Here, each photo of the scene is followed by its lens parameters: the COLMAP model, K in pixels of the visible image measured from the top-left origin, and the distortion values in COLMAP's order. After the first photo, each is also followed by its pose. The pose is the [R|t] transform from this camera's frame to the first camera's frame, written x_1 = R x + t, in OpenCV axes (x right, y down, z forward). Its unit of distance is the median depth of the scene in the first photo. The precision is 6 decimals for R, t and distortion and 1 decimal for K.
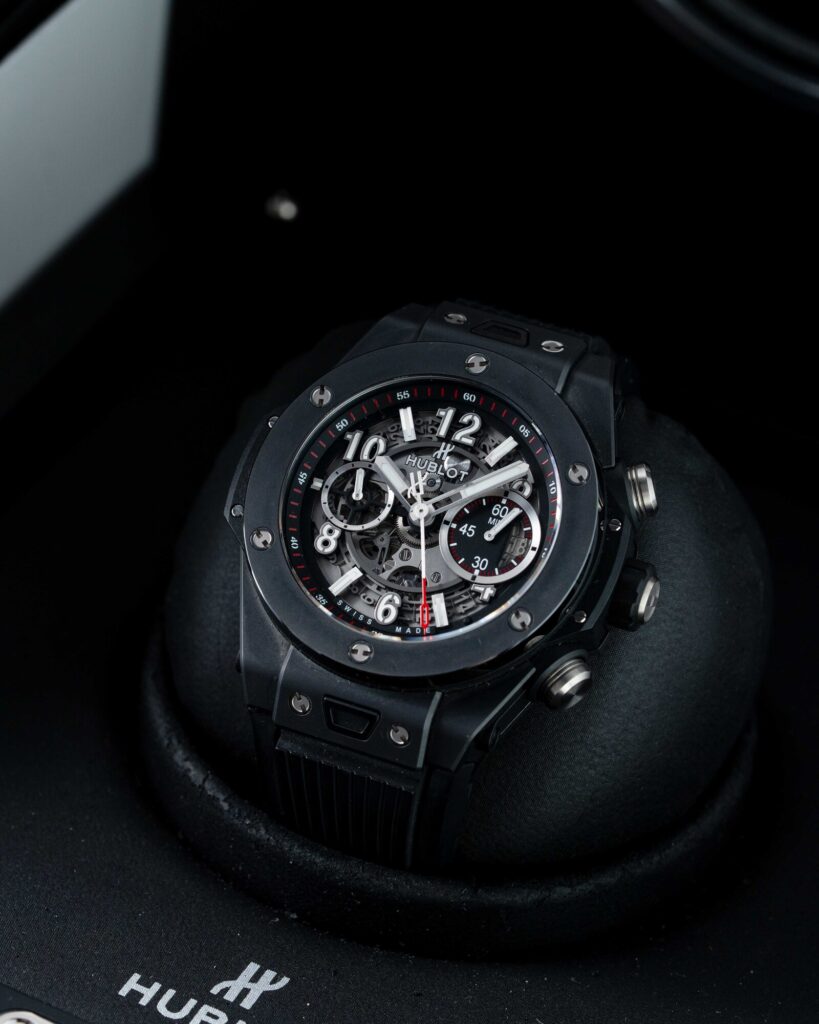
lens RADIAL K [[4538.9, 0, 409.5], [0, 4538.9, 512.0], [0, 0, 1]] dist [0.042446, -4.498825]
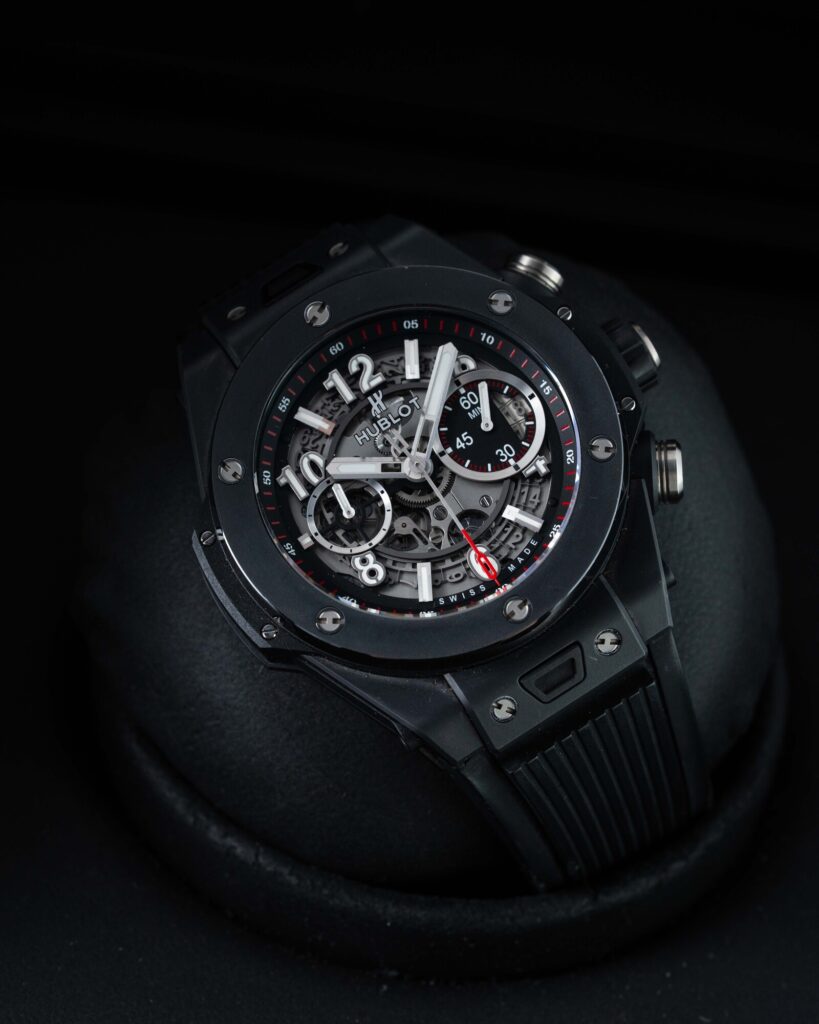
lens RADIAL K [[4538.9, 0, 409.5], [0, 4538.9, 512.0], [0, 0, 1]] dist [0.042446, -4.498825]
pose [[0.588091, -0.722355, 0.363801, -0.321104], [0.737134, 0.663809, 0.126452, -0.105186], [-0.332838, 0.193805, 0.922853, 0.197708]]
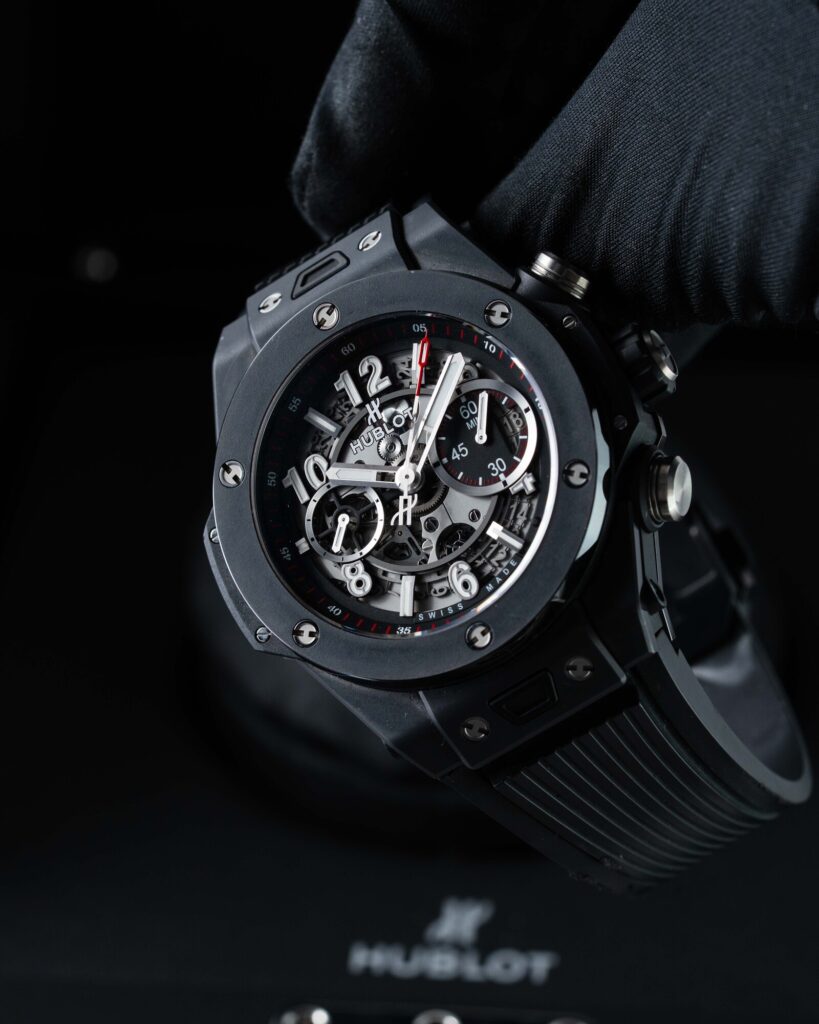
lens RADIAL K [[4538.9, 0, 409.5], [0, 4538.9, 512.0], [0, 0, 1]] dist [0.042446, -4.498825]
pose [[0.677502, -0.735035, 0.026728, -0.025158], [0.735511, 0.677231, -0.019514, 0.021595], [-0.003758, 0.032880, 0.999452, 0.132961]]
